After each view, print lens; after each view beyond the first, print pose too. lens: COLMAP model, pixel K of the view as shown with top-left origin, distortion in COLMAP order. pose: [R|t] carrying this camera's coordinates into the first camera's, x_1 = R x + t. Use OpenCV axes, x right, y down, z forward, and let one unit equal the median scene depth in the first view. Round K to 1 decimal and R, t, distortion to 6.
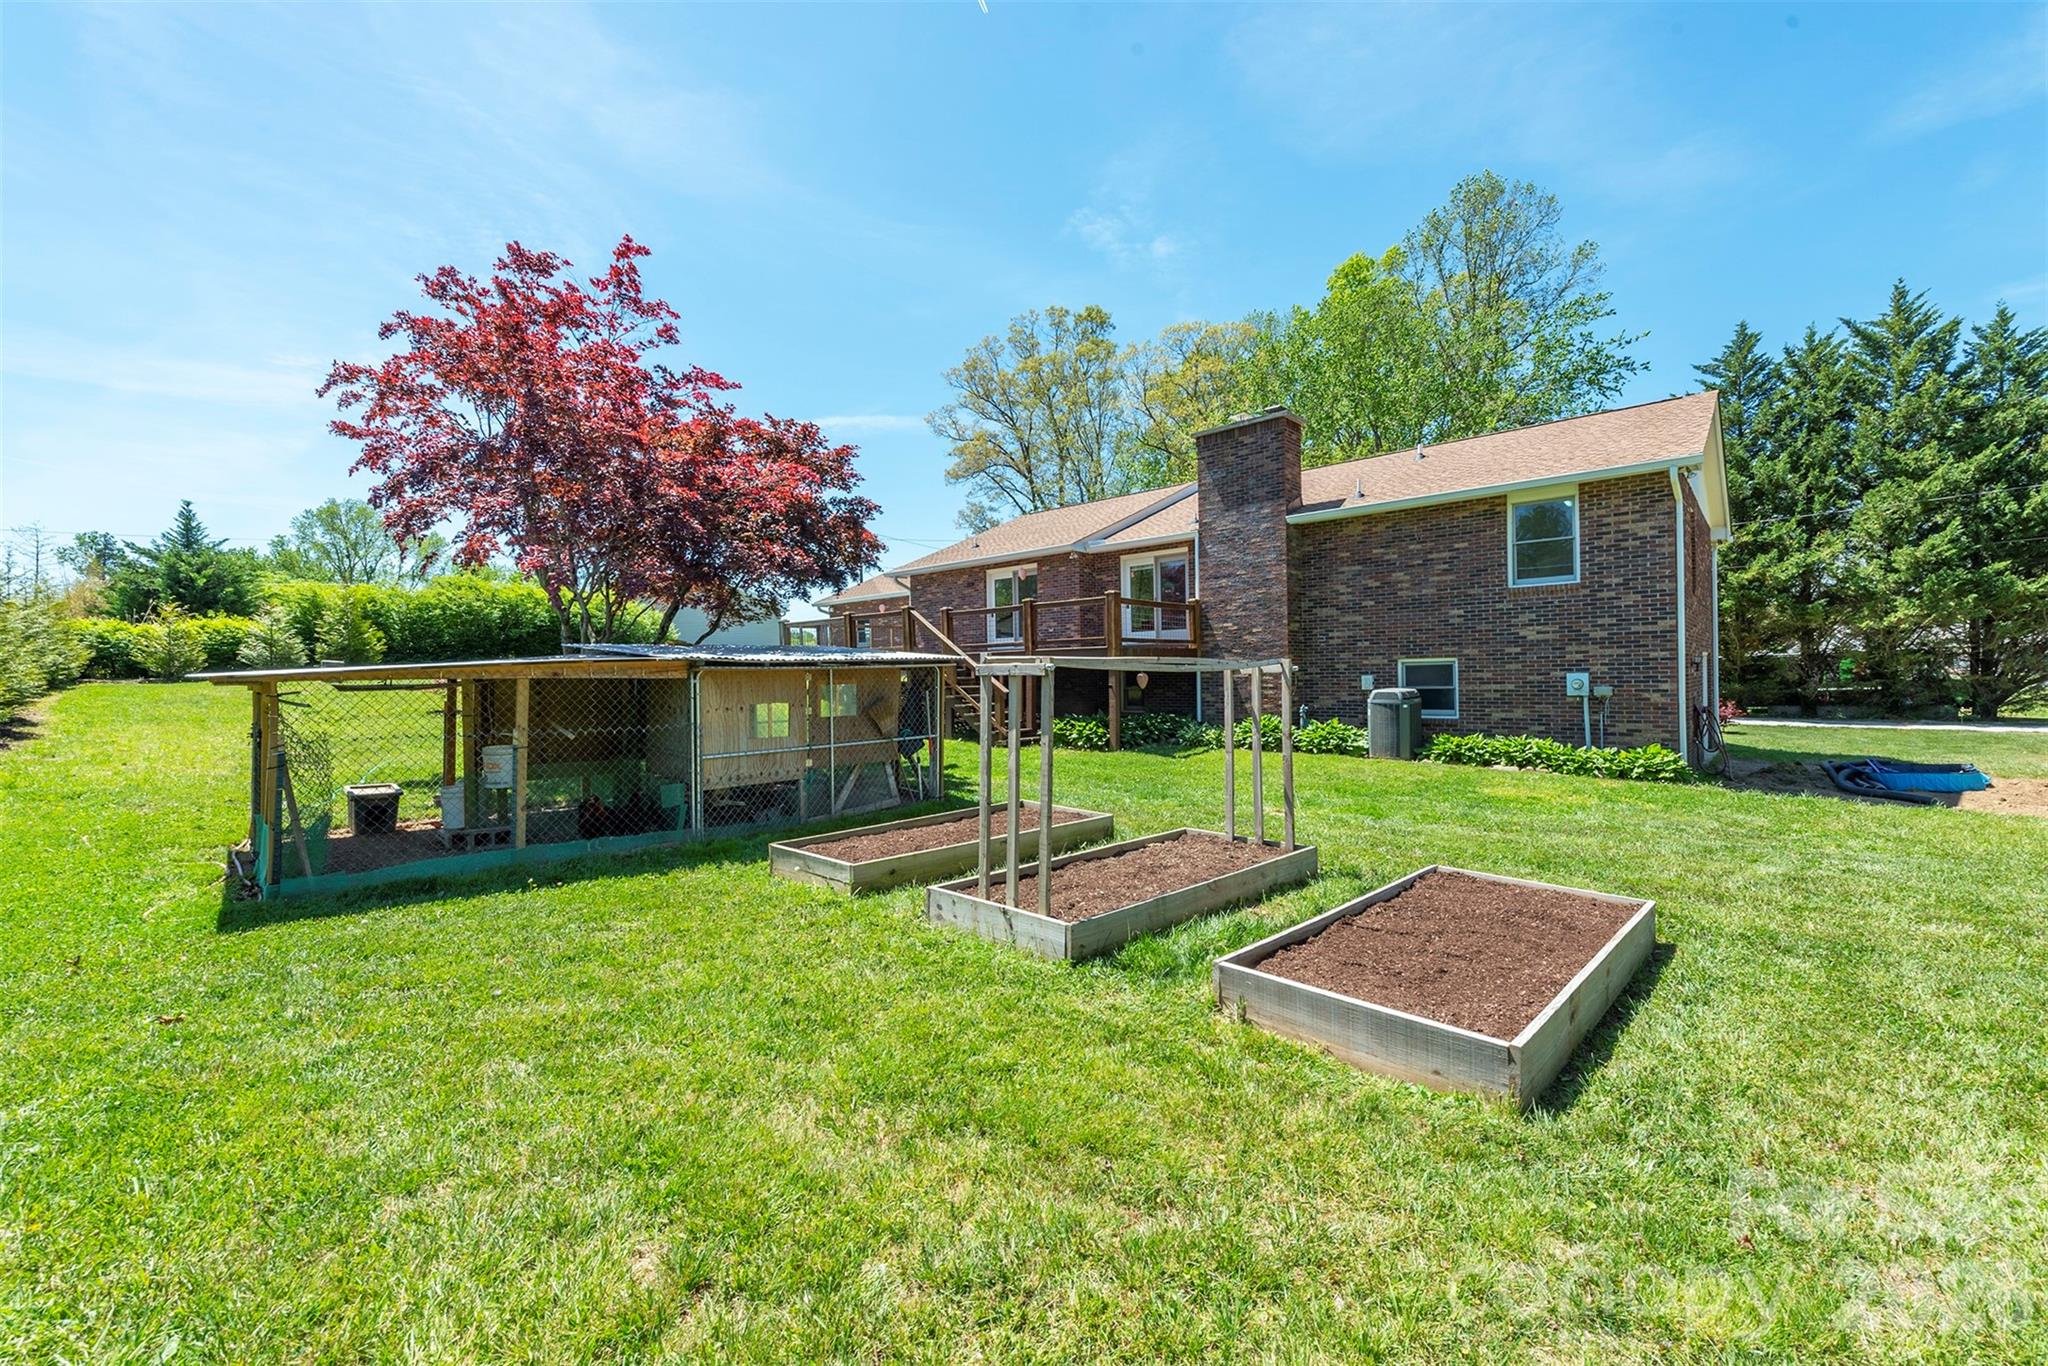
lens RADIAL K [[839.5, 0, 1036.8], [0, 839.5, 675.9], [0, 0, 1]] dist [0.013471, -0.006404]
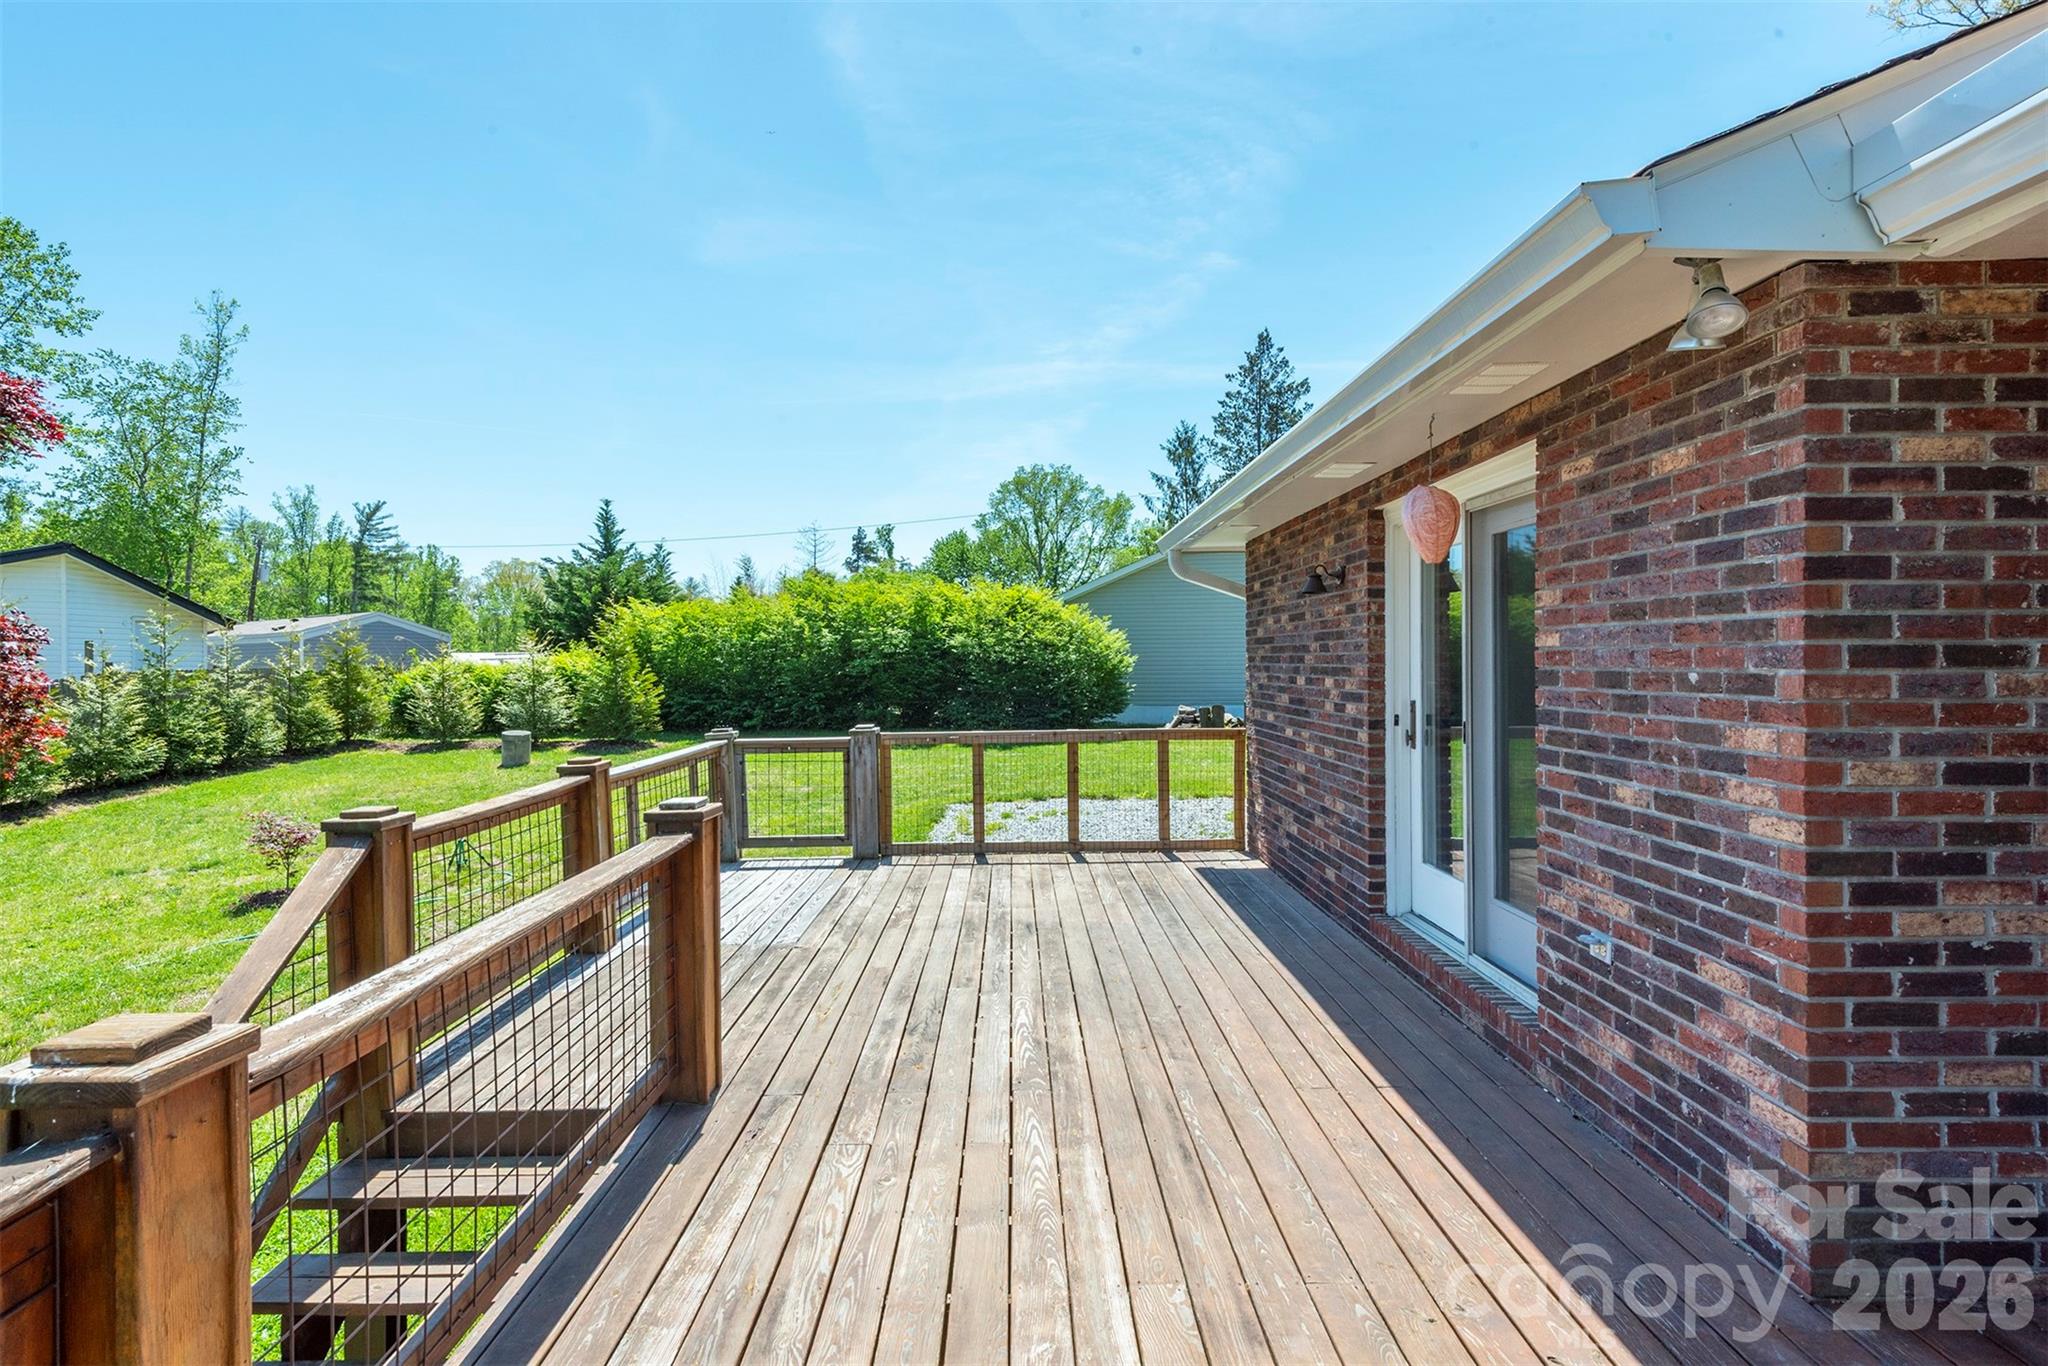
lens RADIAL K [[1149.2, 0, 1049.8], [0, 1149.2, 685.0], [0, 0, 1]] dist [0.005163, 0.000822]
pose [[0.713770, 0.018538, -0.700135, 0.098713], [0.005348, 0.999476, 0.031915, -0.128210], [0.700360, -0.026525, 0.713297, 1.037331]]
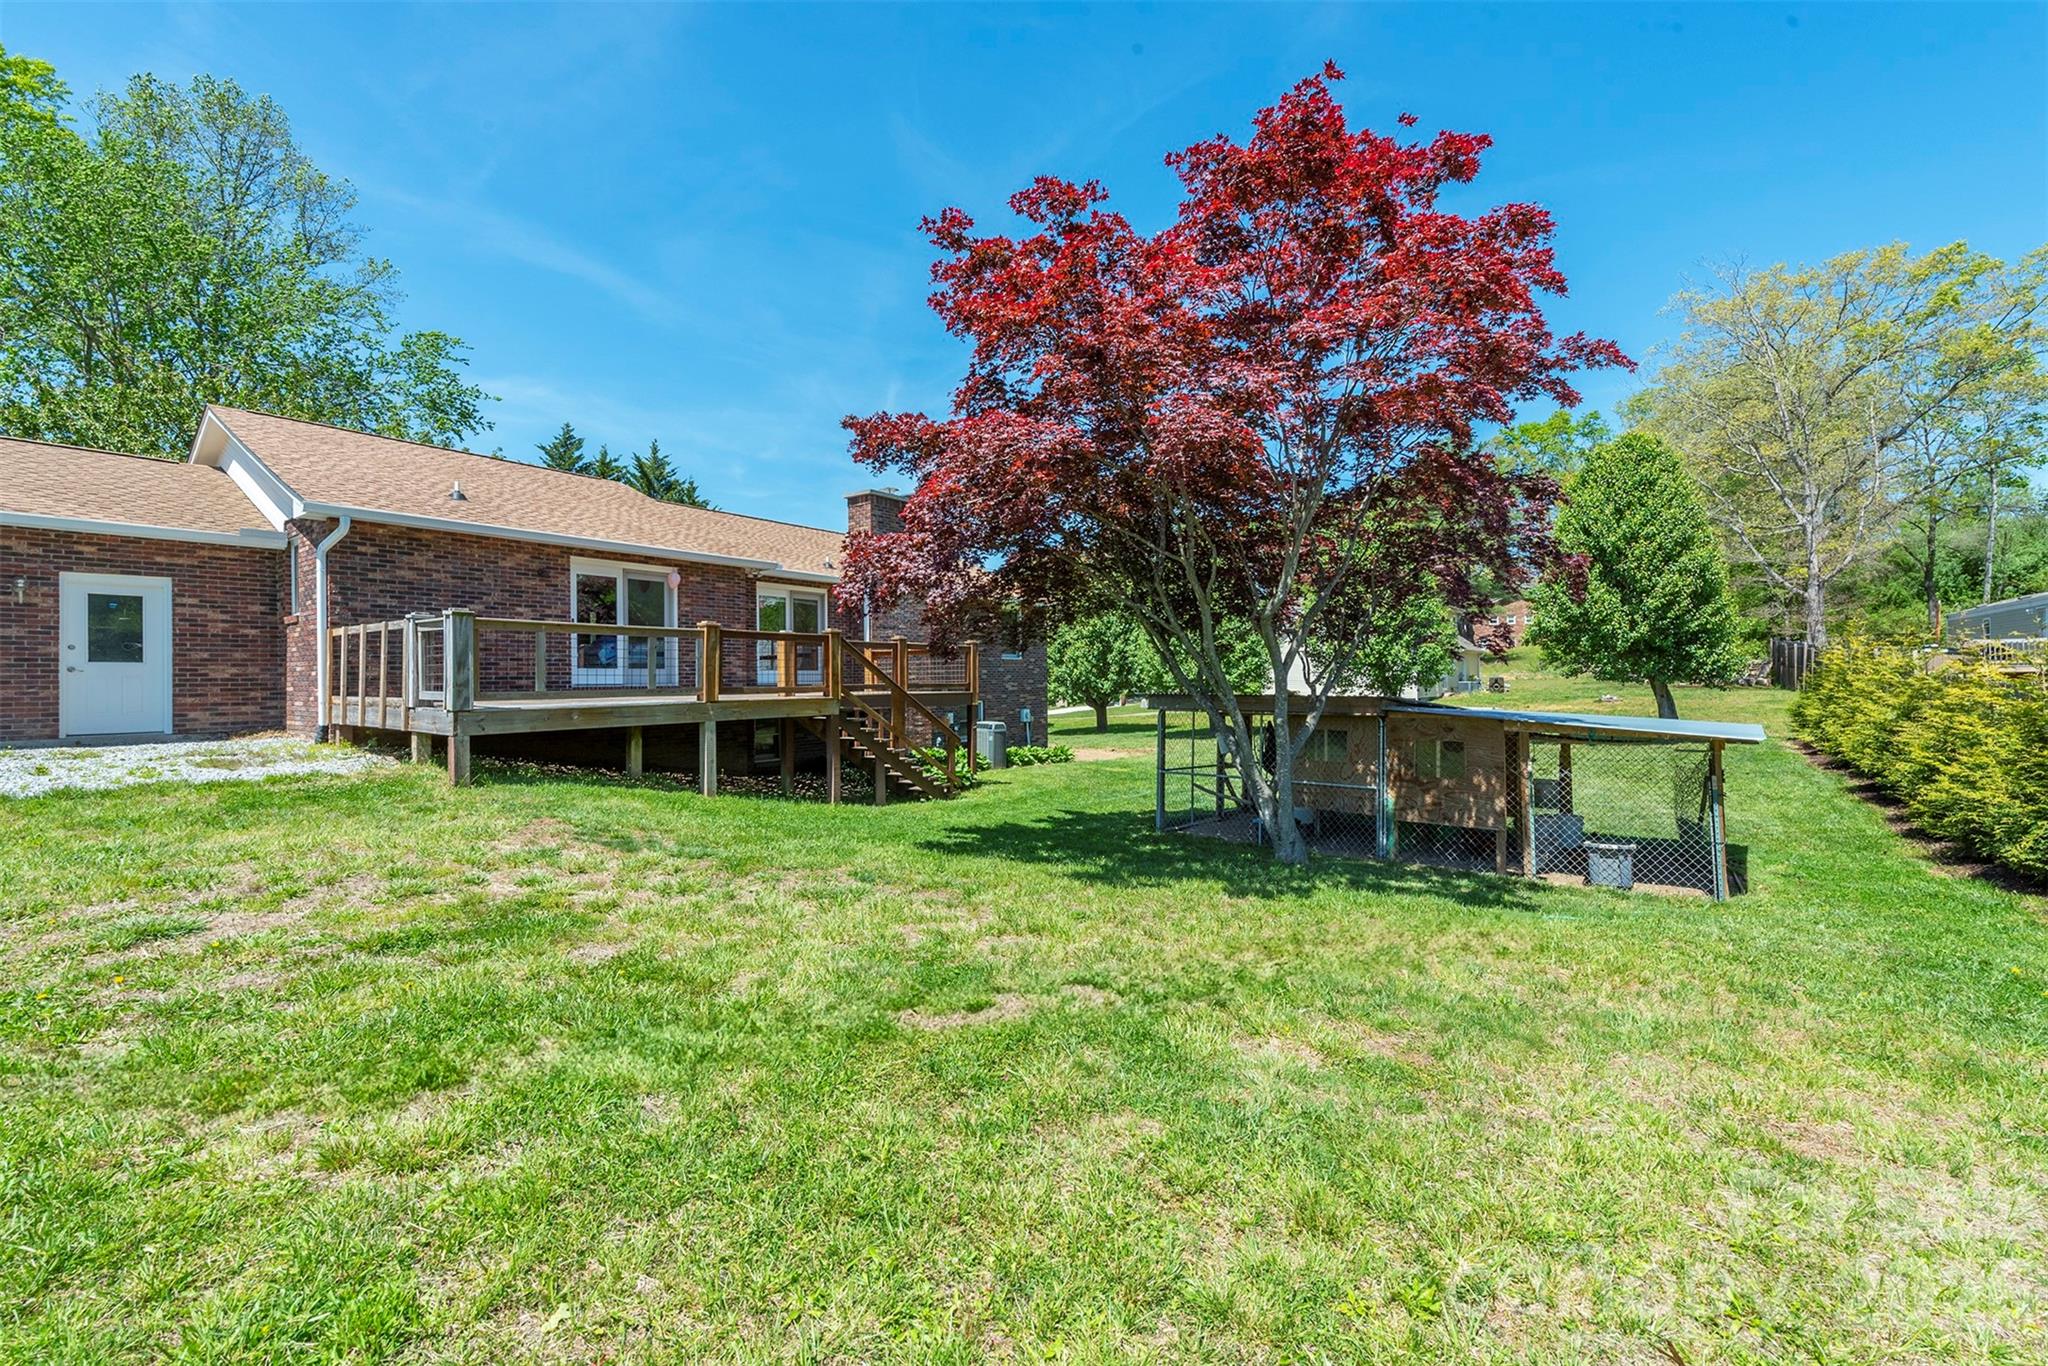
lens RADIAL K [[839.5, 0, 1036.8], [0, 839.5, 675.9], [0, 0, 1]] dist [0.013471, -0.006404]
pose [[-0.155648, 0.017771, 0.987653, -0.978726], [0.008324, 0.999826, -0.016678, -0.035669], [-0.987778, 0.005625, -0.155768, 1.045928]]
